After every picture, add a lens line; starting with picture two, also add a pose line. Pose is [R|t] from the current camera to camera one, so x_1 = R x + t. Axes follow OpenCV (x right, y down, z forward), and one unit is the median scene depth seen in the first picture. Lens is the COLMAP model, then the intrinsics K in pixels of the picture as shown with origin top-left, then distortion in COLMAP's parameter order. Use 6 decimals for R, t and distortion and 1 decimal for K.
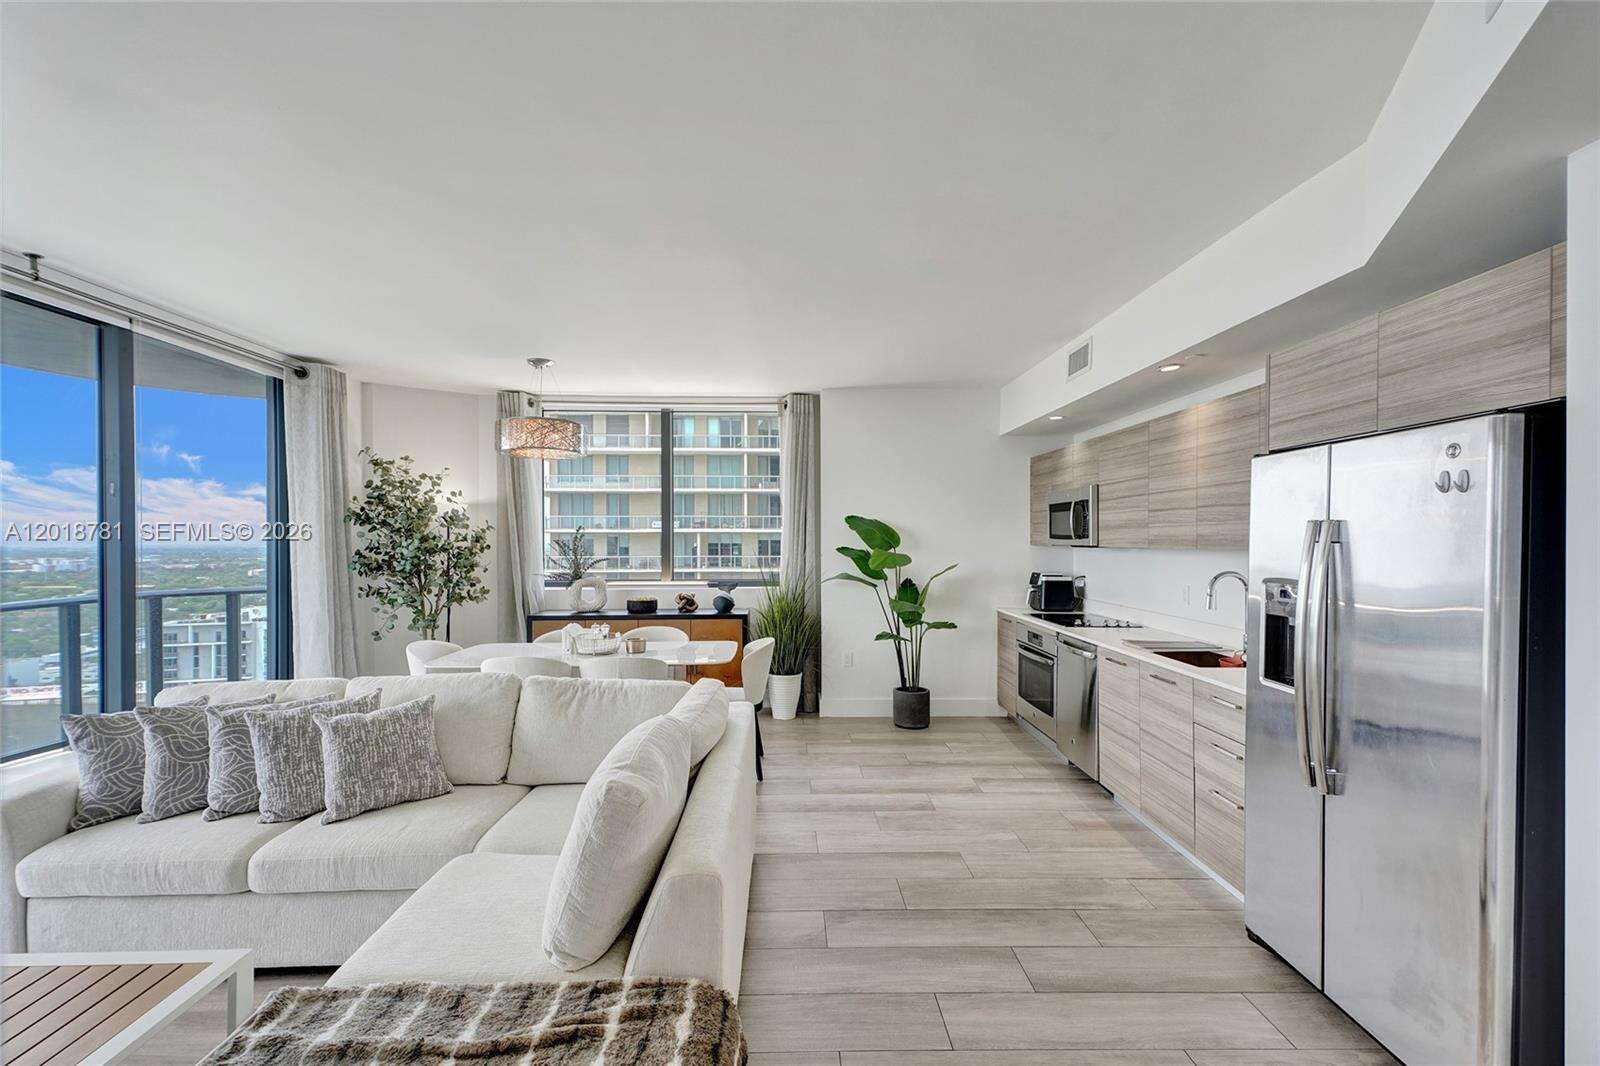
lens RADIAL K [[712.7, 0, 800.7], [0, 712.7, 546.8], [0, 0, 1]] dist [-0.000158, 0.000484]
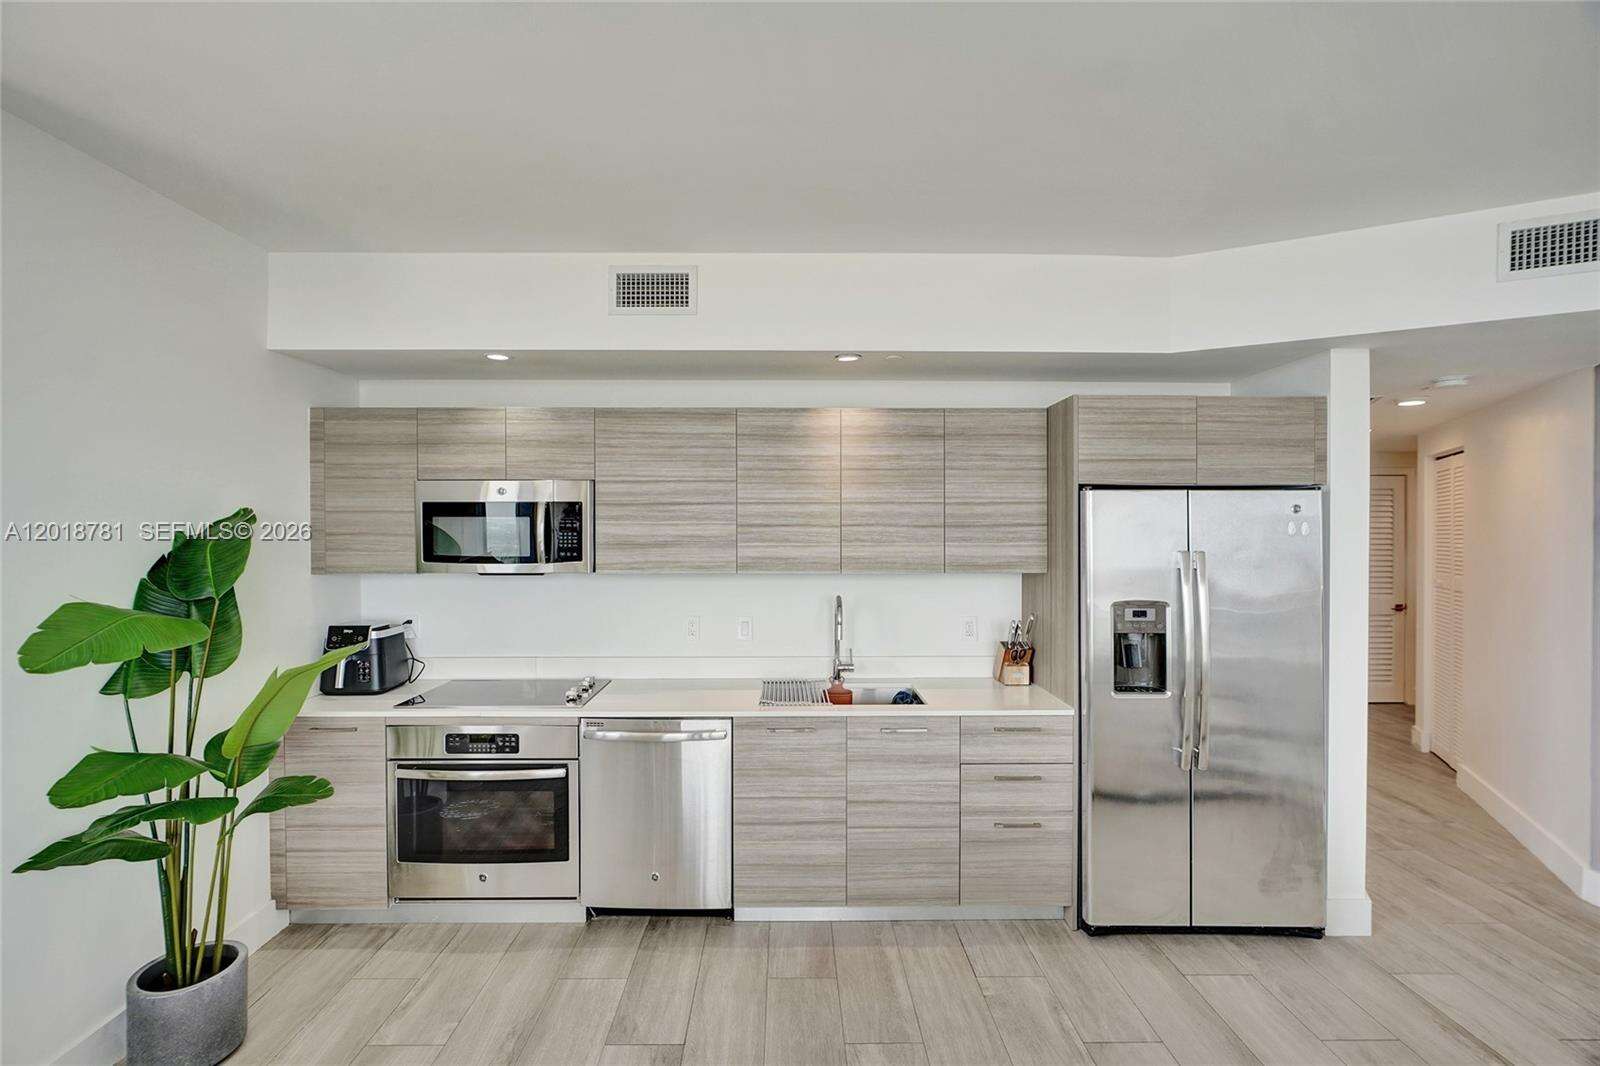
lens RADIAL K [[712.7, 0, 800.7], [0, 712.7, 546.8], [0, 0, 1]] dist [-0.000158, 0.000484]
pose [[0.004009, -0.028879, 0.999575, -0.223335], [0.009955, 0.999535, 0.028838, -0.038976], [-0.999942, 0.009836, 0.004294, 0.737497]]
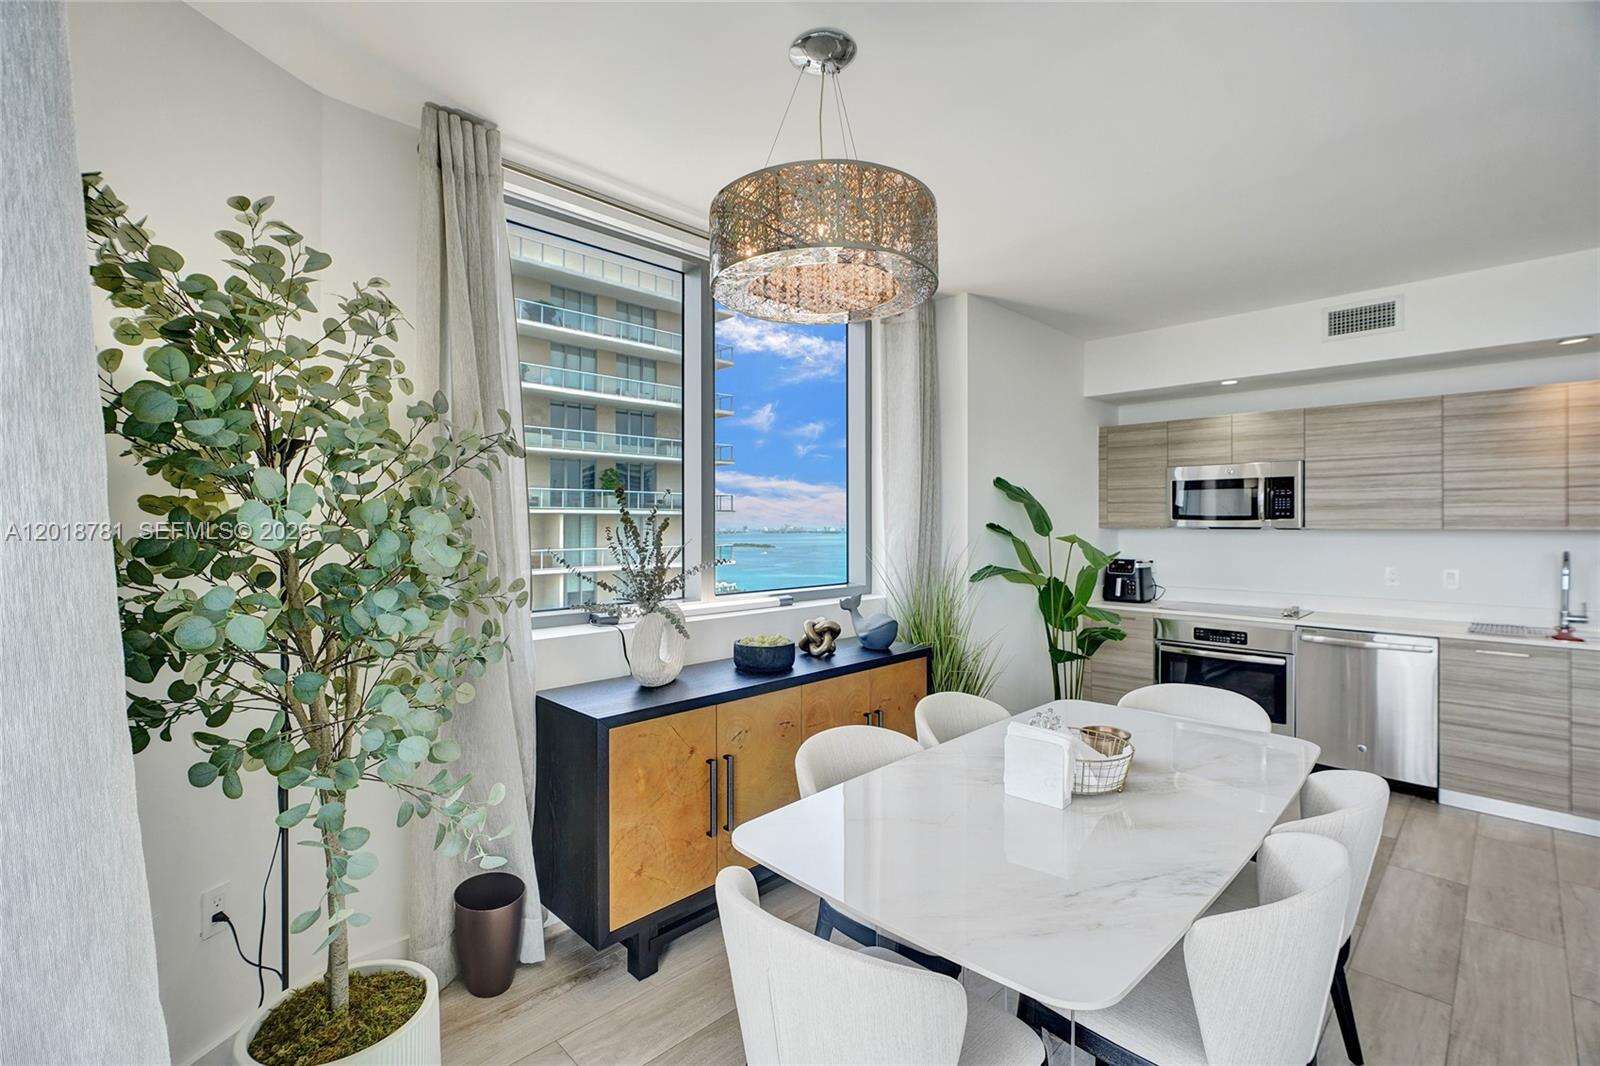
lens RADIAL K [[737.0, 0, 771.4], [0, 737.0, 523.0], [0, 0, 1]] dist [-0.002007, 0.000559]
pose [[0.731195, -0.010855, 0.682082, -0.663514], [0.014684, 0.999892, 0.000172, -0.015686], [-0.682011, 0.009889, 0.731275, 0.709834]]
